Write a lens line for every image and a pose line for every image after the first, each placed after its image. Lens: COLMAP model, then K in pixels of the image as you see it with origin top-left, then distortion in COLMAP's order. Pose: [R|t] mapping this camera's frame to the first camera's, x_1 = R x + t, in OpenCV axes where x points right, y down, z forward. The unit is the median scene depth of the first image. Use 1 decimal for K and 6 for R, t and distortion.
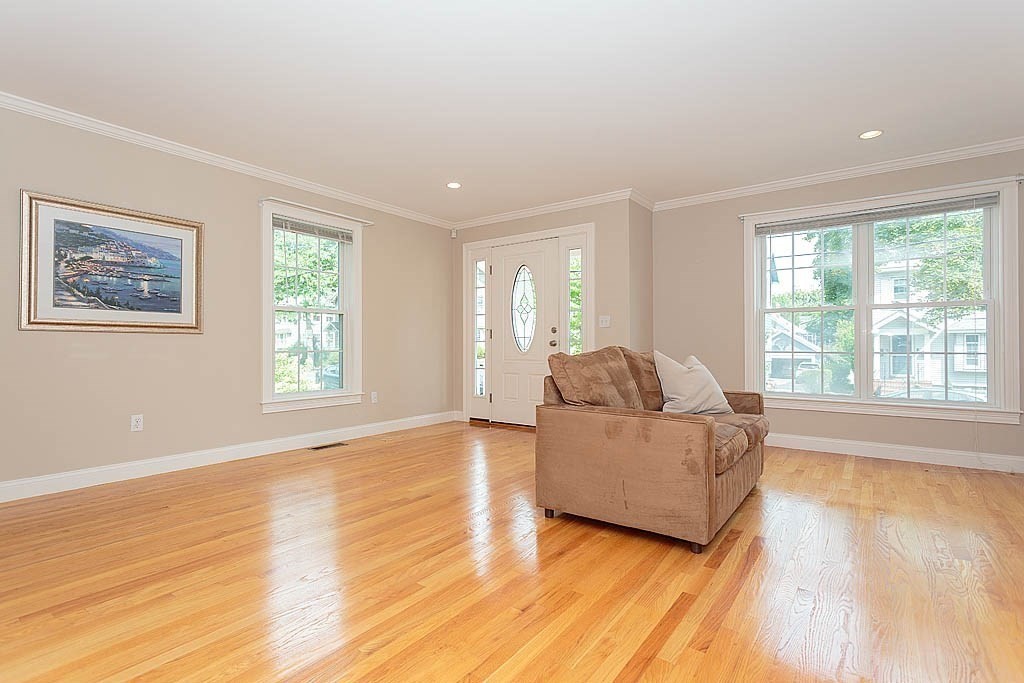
lens RADIAL K [[503.3, 0, 515.5], [0, 503.3, 346.0], [0, 0, 1]] dist [-0.000559, 0.000527]
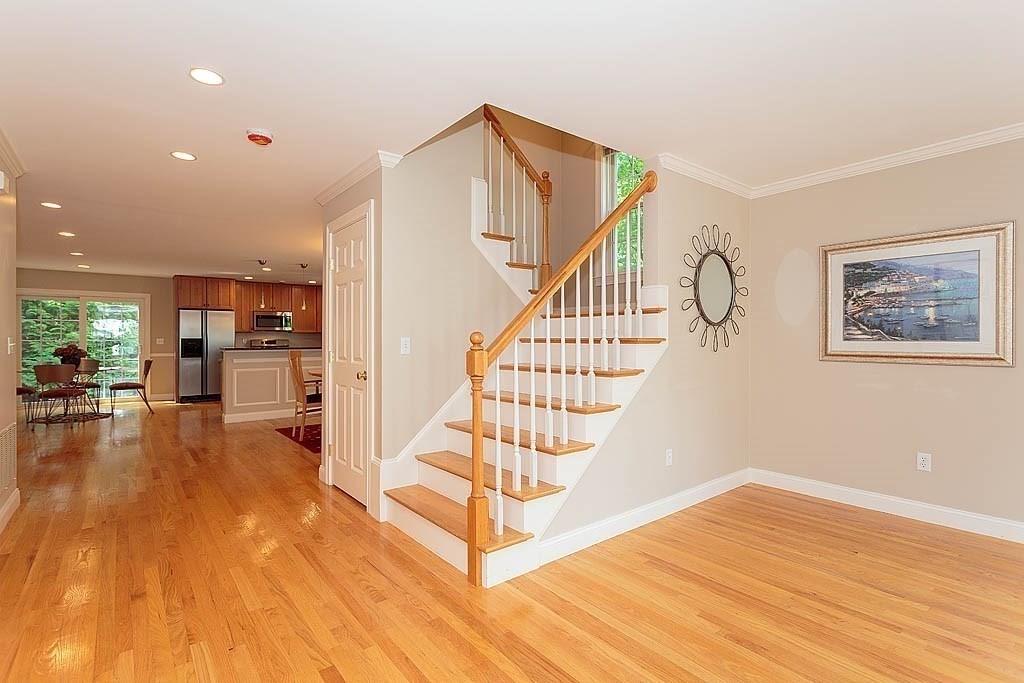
lens RADIAL K [[503.3, 0, 515.2], [0, 503.3, 335.2], [0, 0, 1]] dist [-0.000559, 0.000527]
pose [[-0.295391, 0.000494, -0.955376, 0.375093], [0.006844, 0.999975, -0.001599, -0.088878], [0.955352, -0.007011, -0.295387, 0.592417]]
